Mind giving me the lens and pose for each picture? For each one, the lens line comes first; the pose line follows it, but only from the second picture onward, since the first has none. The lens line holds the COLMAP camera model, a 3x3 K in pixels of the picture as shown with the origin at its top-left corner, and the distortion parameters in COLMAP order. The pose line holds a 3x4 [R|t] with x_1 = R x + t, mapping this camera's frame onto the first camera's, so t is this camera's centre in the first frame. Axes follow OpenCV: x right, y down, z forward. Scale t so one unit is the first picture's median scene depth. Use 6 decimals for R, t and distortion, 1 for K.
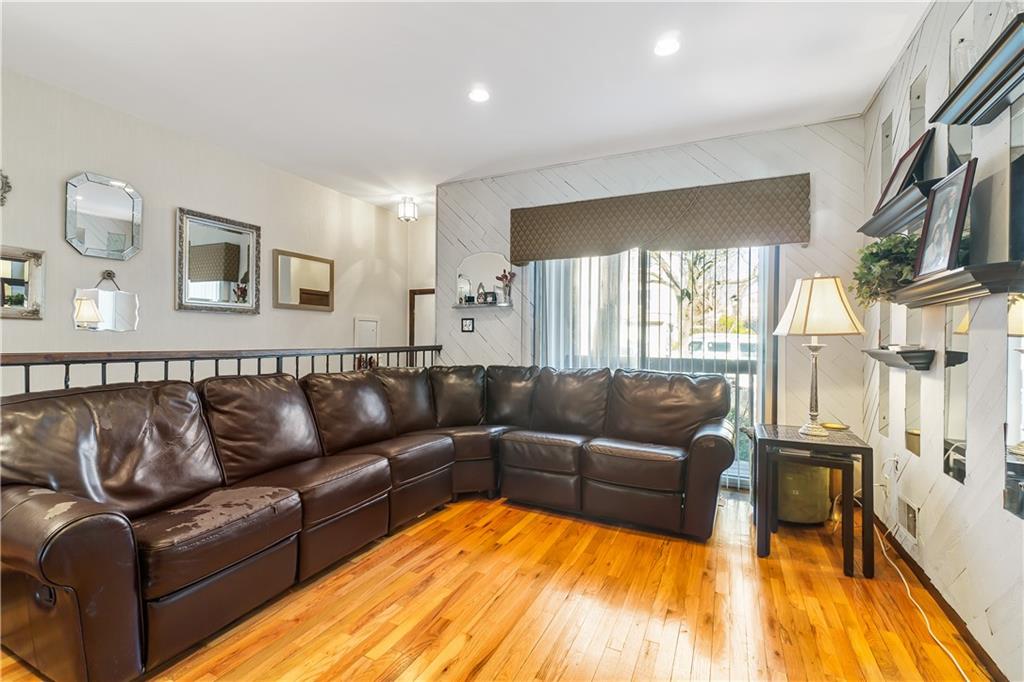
lens RADIAL K [[454.8, 0, 509.6], [0, 454.8, 336.1], [0, 0, 1]] dist [-0.002487, -0.000149]
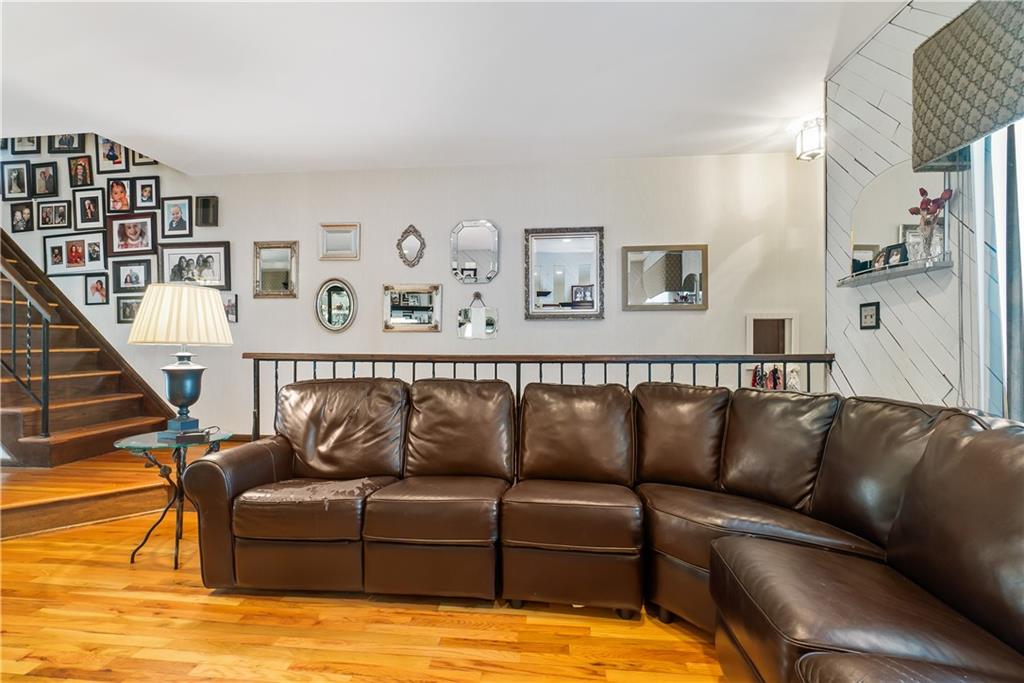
lens RADIAL K [[458.9, 0, 504.0], [0, 458.9, 342.5], [0, 0, 1]] dist [-0.008263, 0.001052]
pose [[0.342955, -0.009407, -0.939305, 0.382185], [0.008977, 0.999937, -0.006737, 0.009348], [0.939309, -0.006121, 0.343018, 0.633708]]
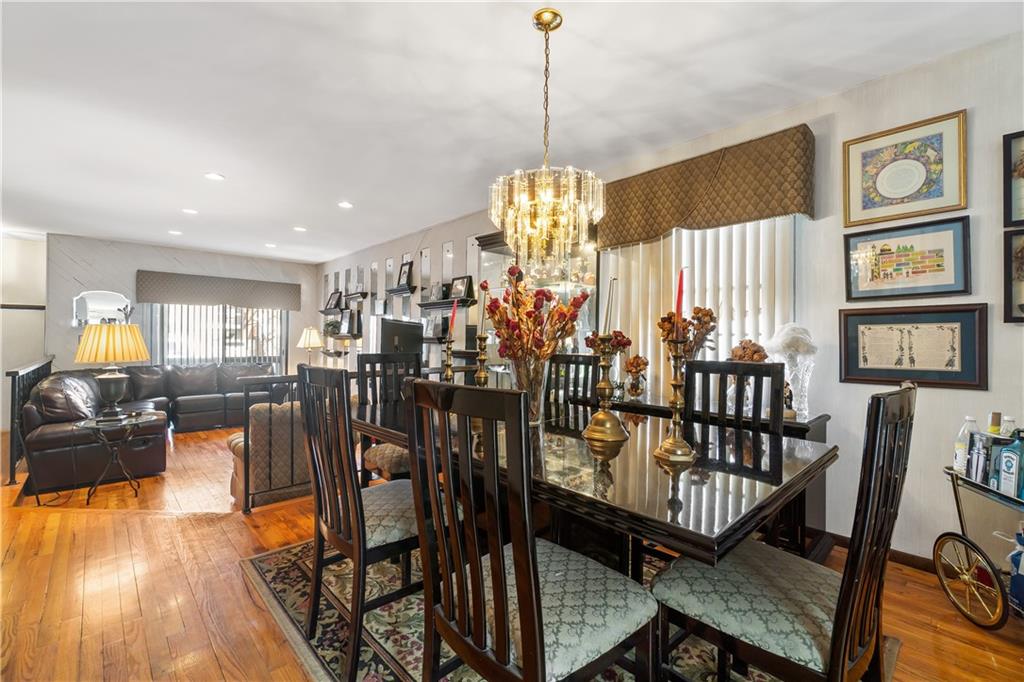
lens RADIAL K [[432.7, 0, 500.1], [0, 432.7, 337.4], [0, 0, 1]] dist [-0.000356, 0.000023]
pose [[0.367576, -0.004839, 0.929981, -1.322561], [-0.008156, 0.999931, 0.008426, -0.084746], [-0.929958, -0.010682, 0.367511, -1.077134]]
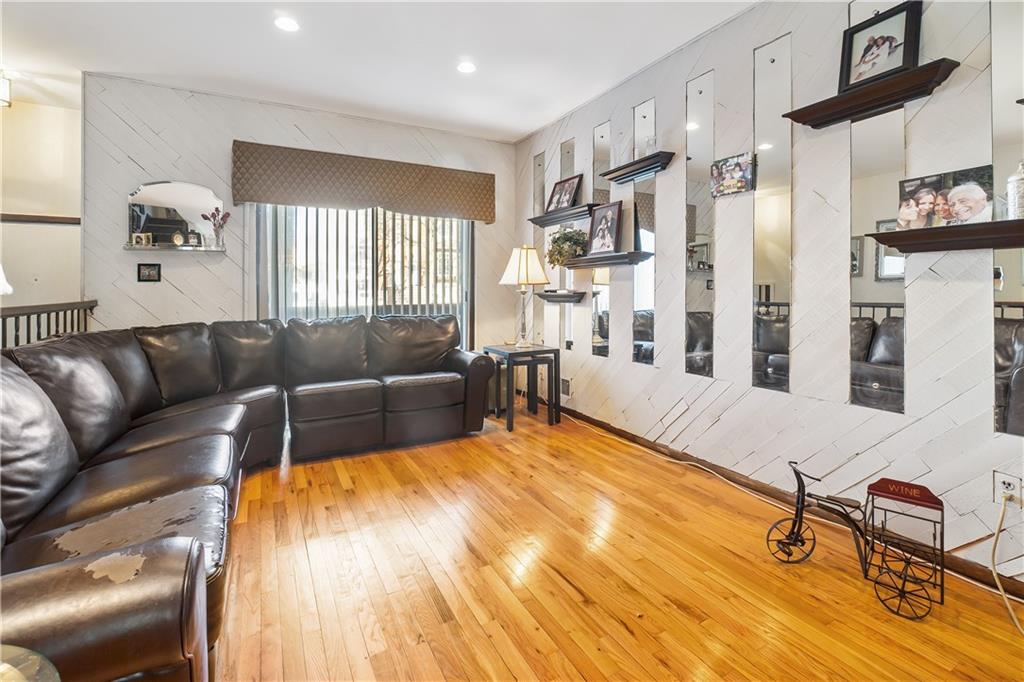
lens RADIAL K [[456.5, 0, 510.1], [0, 456.5, 289.5], [0, 0, 1]] dist [-0.000873, -0.000127]
pose [[0.585645, -0.011368, 0.810488, -0.535467], [0.005038, 0.999933, 0.010384, -0.000649], [-0.810552, -0.001998, 0.585663, 0.089617]]
